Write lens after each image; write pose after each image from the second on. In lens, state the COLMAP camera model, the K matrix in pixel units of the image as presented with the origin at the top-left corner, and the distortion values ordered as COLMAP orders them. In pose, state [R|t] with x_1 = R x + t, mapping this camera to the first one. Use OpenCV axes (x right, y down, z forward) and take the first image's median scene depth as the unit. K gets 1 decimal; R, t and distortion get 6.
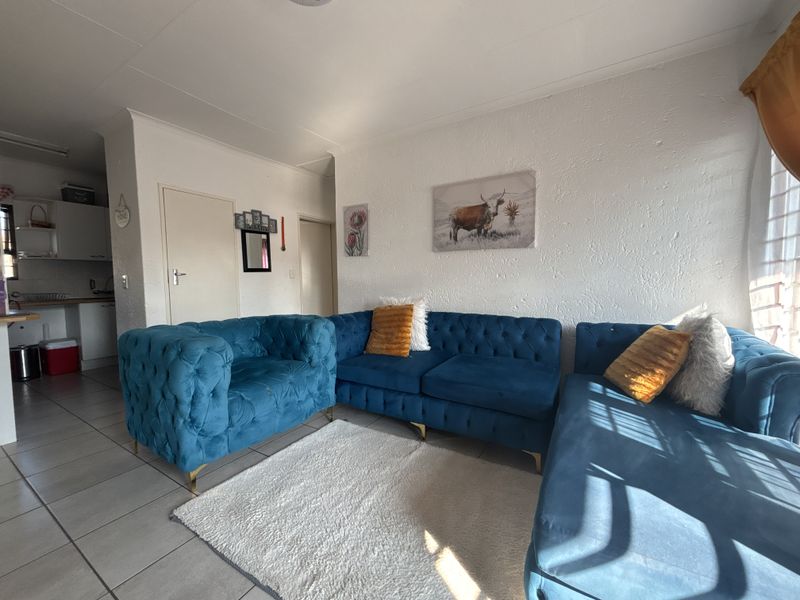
lens RADIAL K [[316.3, 0, 402.0], [0, 316.3, 304.8], [0, 0, 1]] dist [-0.006659, -0.000459]
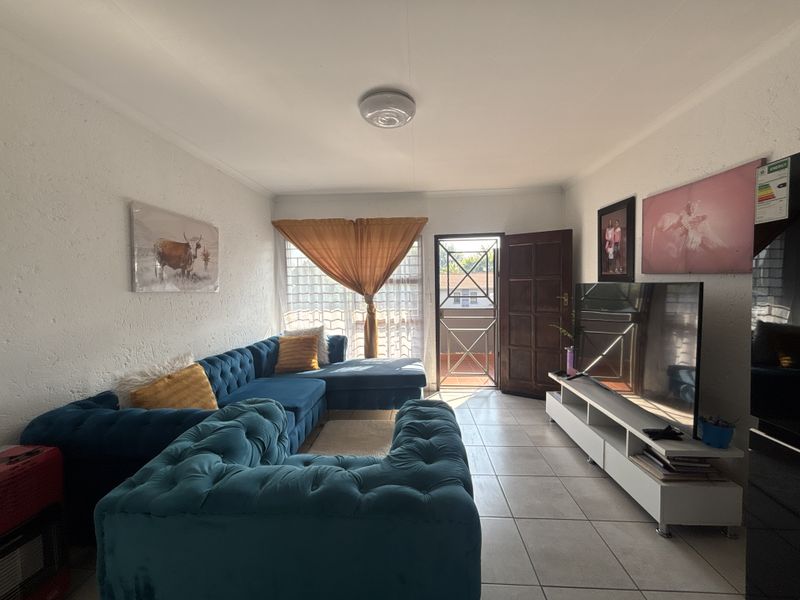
lens RADIAL K [[316.3, 0, 399.9], [0, 316.3, 298.4], [0, 0, 1]] dist [-0.006659, -0.000459]
pose [[-0.468651, -0.014373, 0.883267, -0.863591], [0.091106, 0.993750, 0.064510, -0.160682], [-0.878673, 0.110703, -0.464412, 0.899155]]
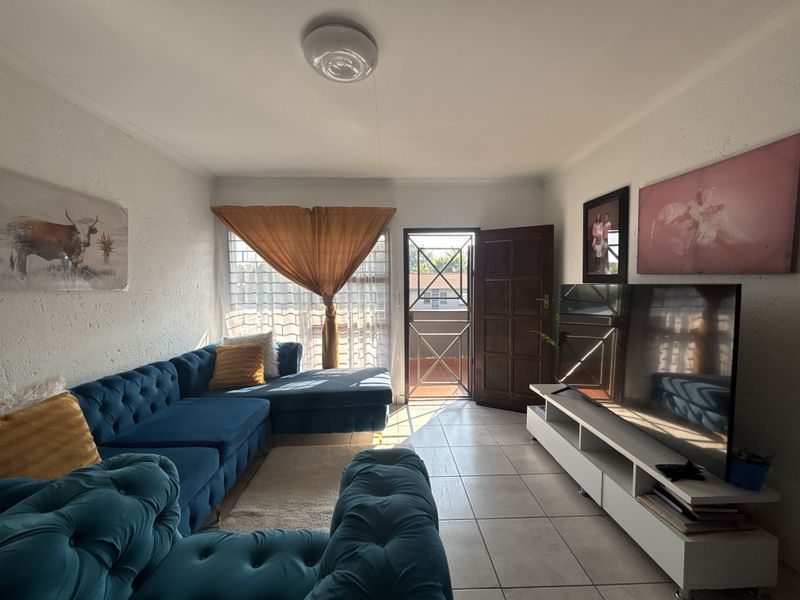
lens RADIAL K [[316.3, 0, 400.0], [0, 316.3, 298.7], [0, 0, 1]] dist [-0.006659, -0.000459]
pose [[-0.549248, -0.018843, 0.835447, -0.720209], [0.079651, 0.994014, 0.074784, -0.154075], [-0.831854, 0.107619, -0.544460, 0.793596]]
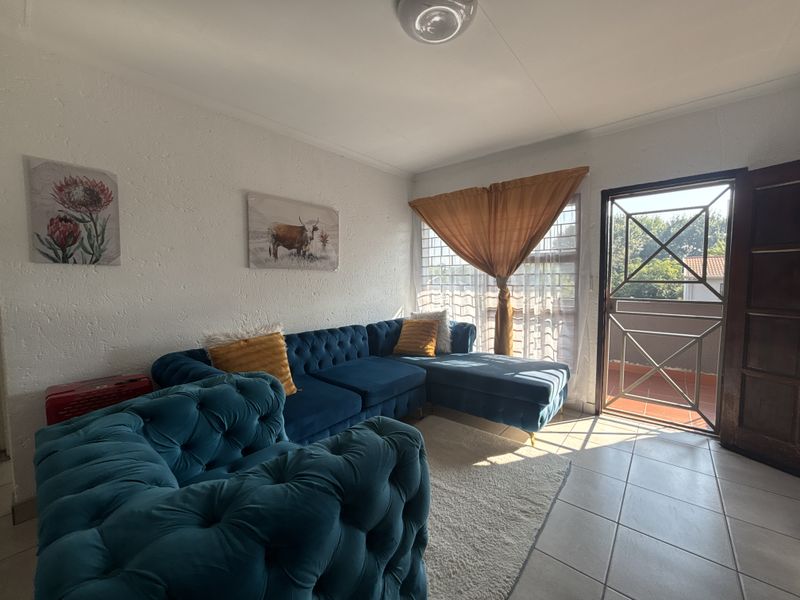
lens RADIAL K [[316.3, 0, 402.5], [0, 316.3, 299.5], [0, 0, 1]] dist [-0.006659, -0.000459]
pose [[0.147102, -0.057854, 0.987428, -0.741292], [0.086899, 0.995184, 0.045363, -0.097292], [-0.985297, 0.079134, 0.151421, 0.534975]]
